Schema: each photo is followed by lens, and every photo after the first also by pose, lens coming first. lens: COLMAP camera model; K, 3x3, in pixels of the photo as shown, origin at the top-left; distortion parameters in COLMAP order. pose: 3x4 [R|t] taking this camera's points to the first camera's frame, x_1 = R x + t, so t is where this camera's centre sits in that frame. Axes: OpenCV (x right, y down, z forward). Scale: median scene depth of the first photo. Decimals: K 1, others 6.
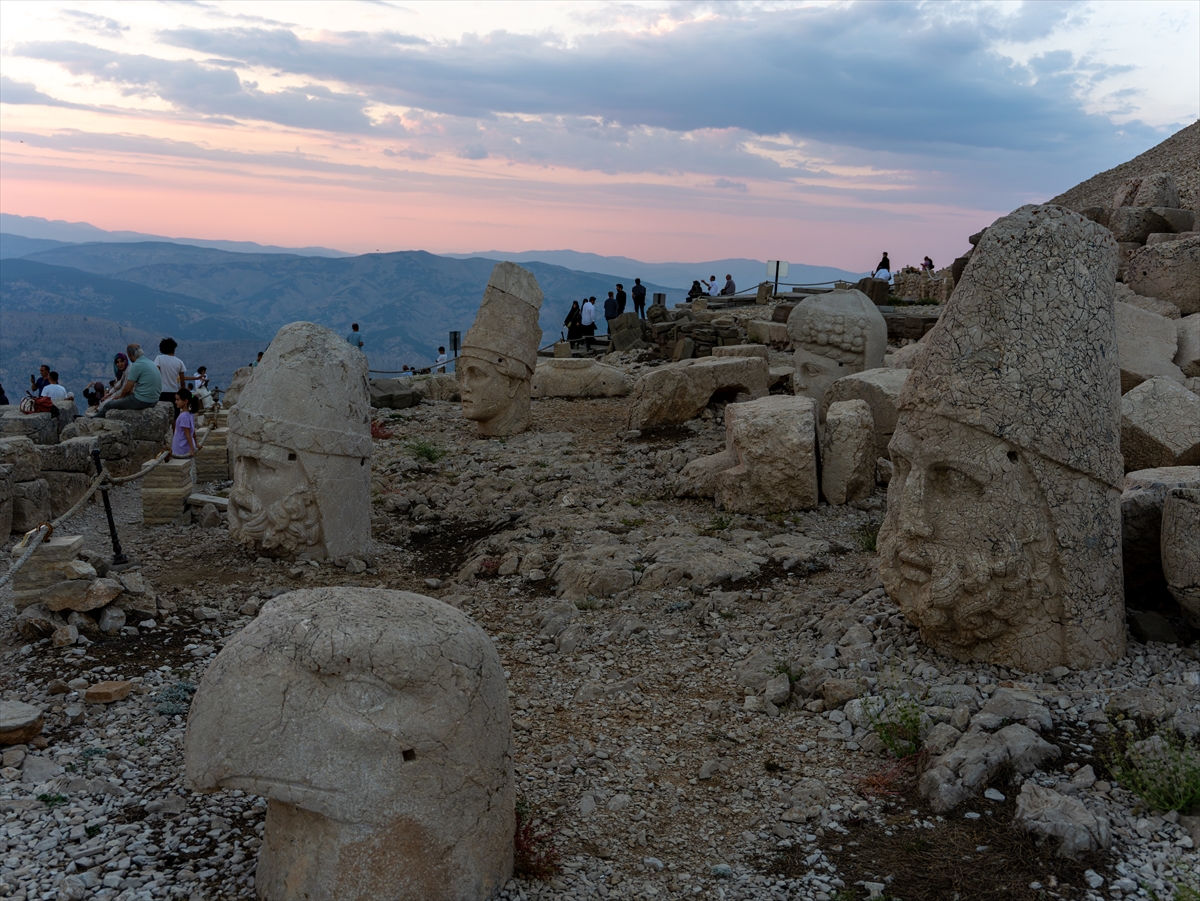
lens RADIAL K [[1198.8, 0, 600.8], [0, 1198.8, 449.9], [0, 0, 1]] dist [-0.001294, 0.000000]
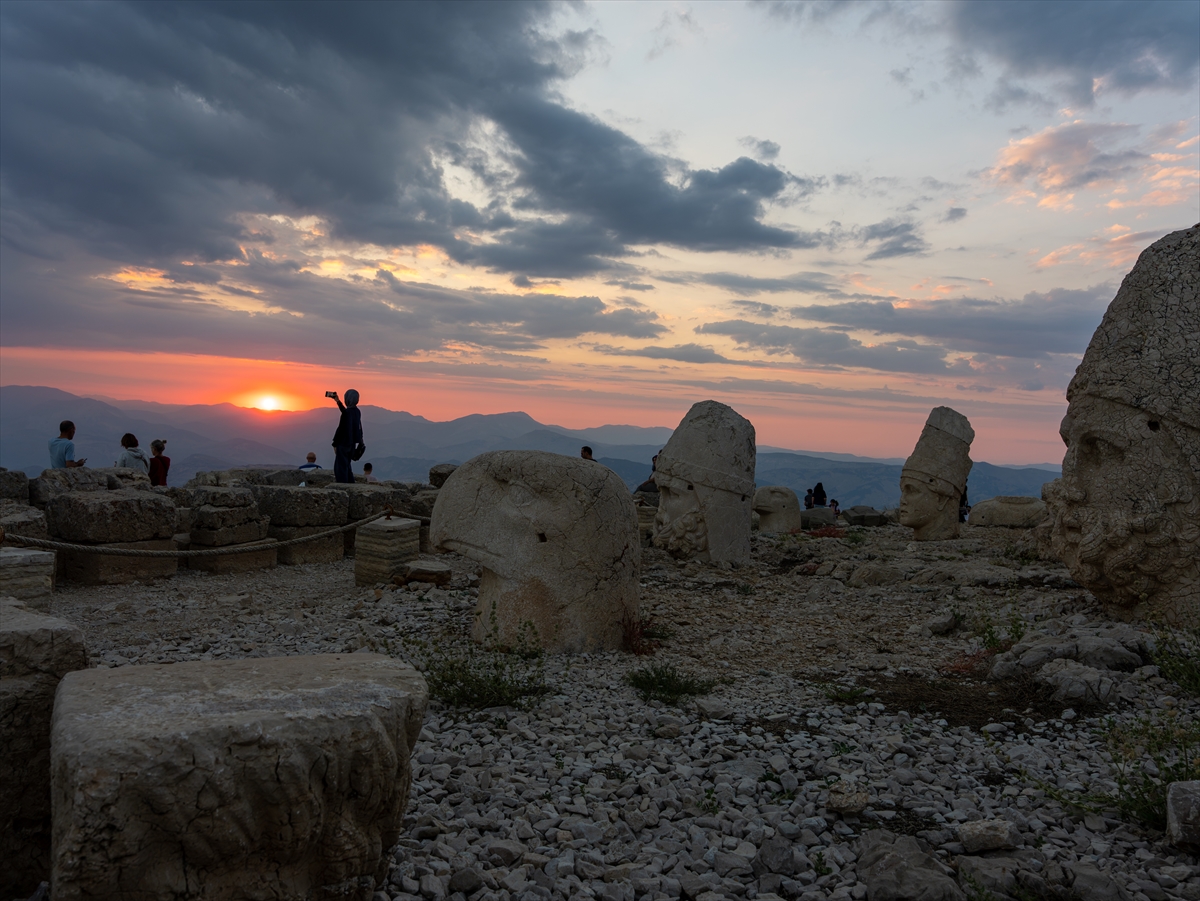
lens RADIAL K [[896.1, 0, 598.8], [0, 896.1, 454.2], [0, 0, 1]] dist [-0.009839, -0.006625]
pose [[0.850728, 0.012419, -0.525459, 0.218852], [-0.101926, 0.984641, -0.141749, 0.131031], [0.515629, 0.174148, 0.838928, 0.020461]]
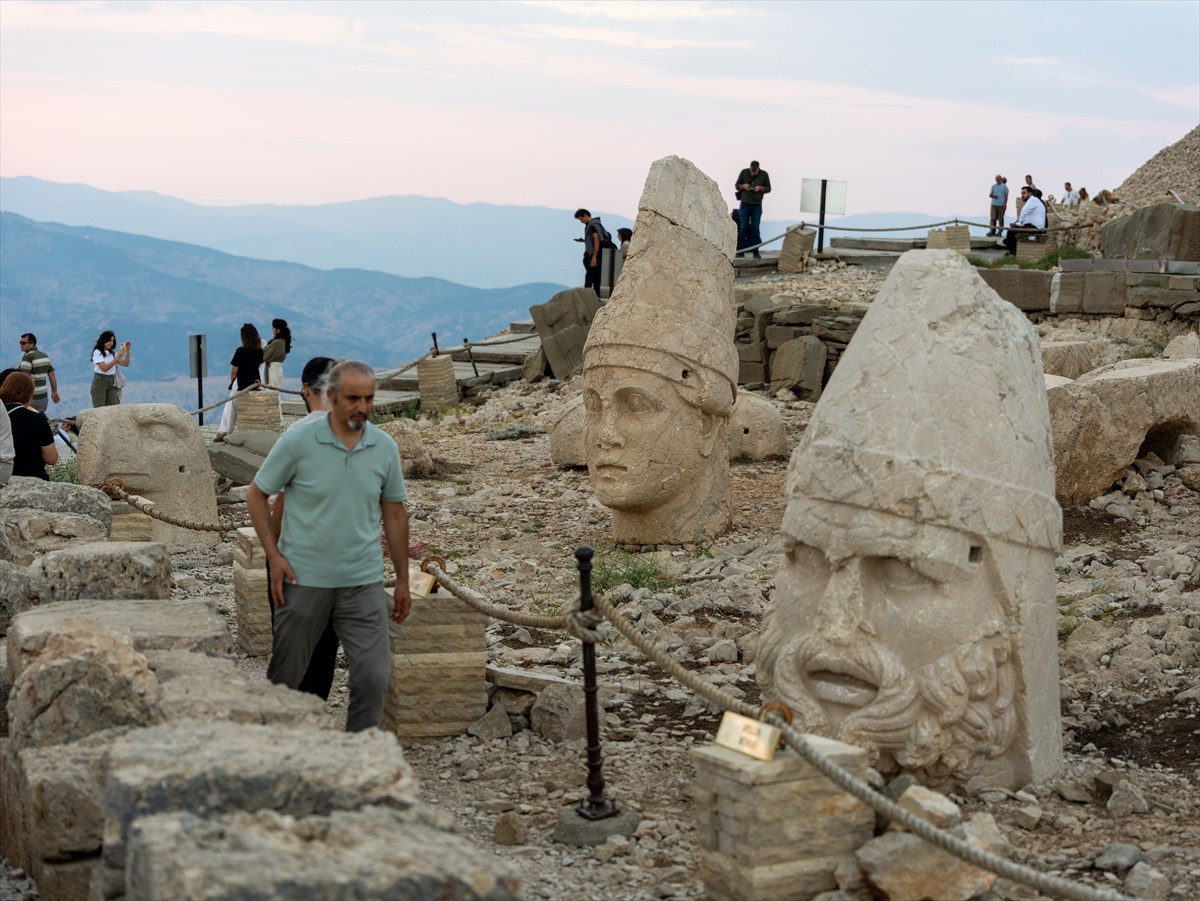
lens RADIAL K [[2617.1, 0, 614.3], [0, 2617.1, 475.5], [0, 0, 1]] dist [0.053726, 0.000000]
pose [[0.981544, -0.023436, 0.189795, -0.564058], [0.033269, 0.998255, -0.048789, 0.019448], [-0.188321, 0.054203, 0.980611, 0.085010]]
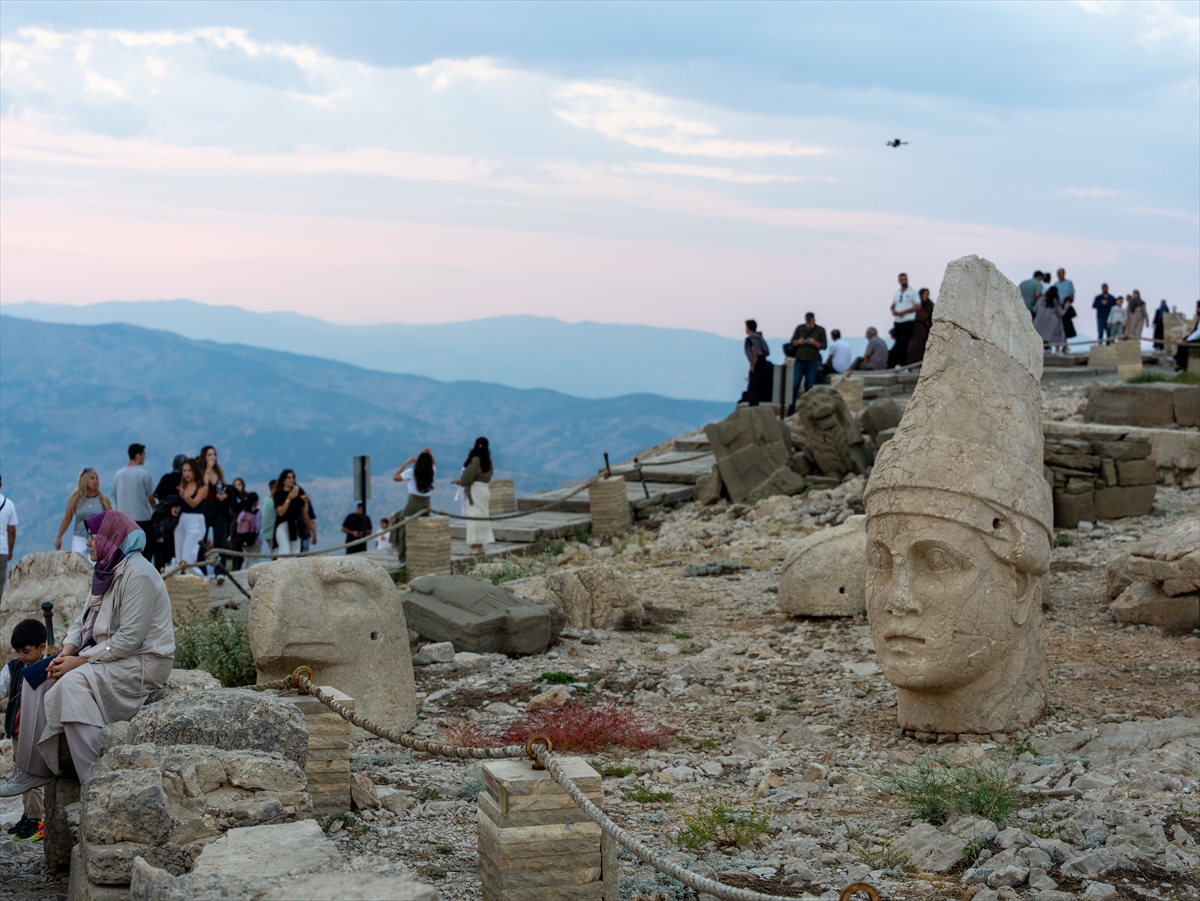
lens RADIAL K [[2366.5, 0, 593.3], [0, 2366.5, 454.1], [0, 0, 1]] dist [0.053344, 0.000000]
pose [[0.989552, -0.014191, 0.143479, -0.583118], [0.028442, 0.994803, -0.097769, -0.054836], [-0.141346, 0.100828, 0.984812, 0.585876]]
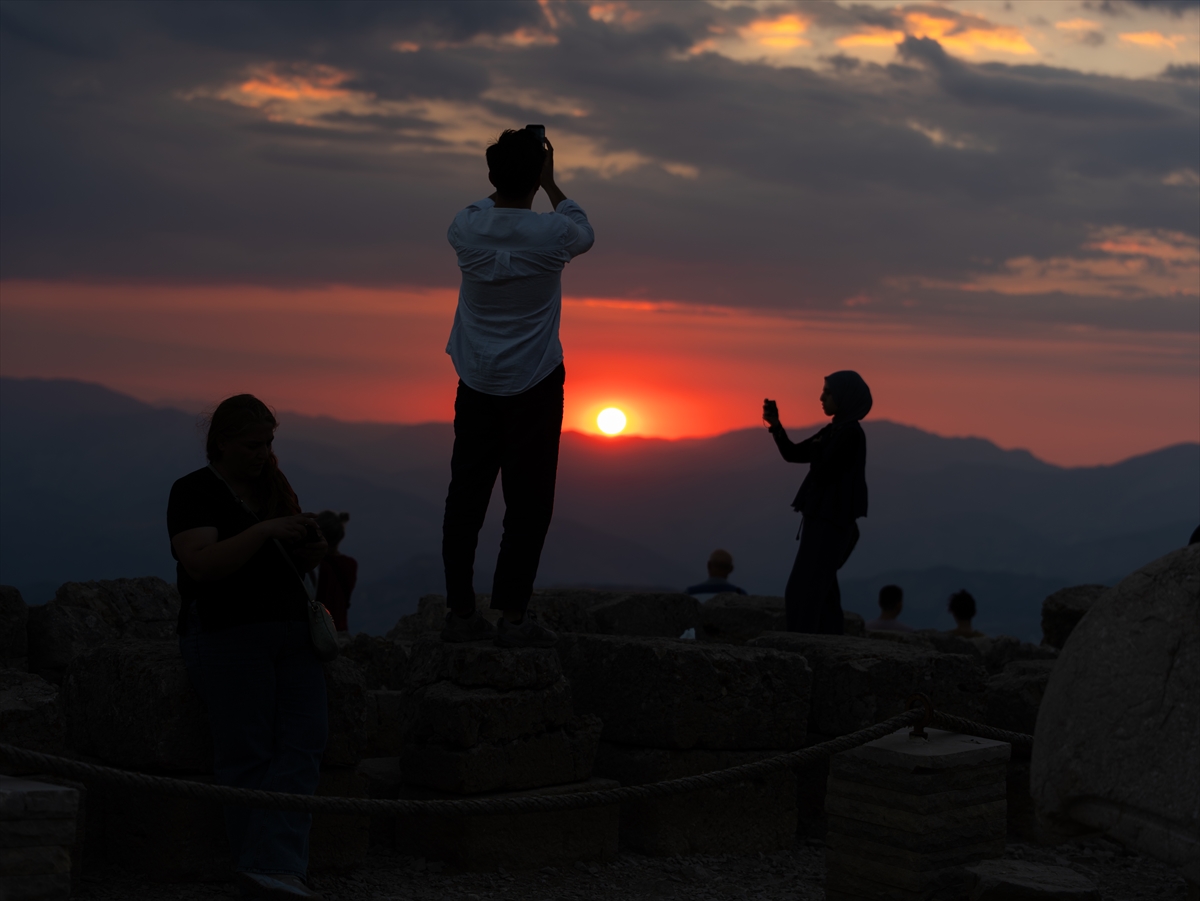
lens RADIAL K [[2617.1, 0, 605.3], [0, 2617.1, 449.6], [0, 0, 1]] dist [0.053726, 0.000000]
pose [[0.615223, -0.015124, -0.788208, 0.226579], [-0.152727, 0.978588, -0.137985, 0.134380], [0.773418, 0.205272, 0.599740, 0.018710]]
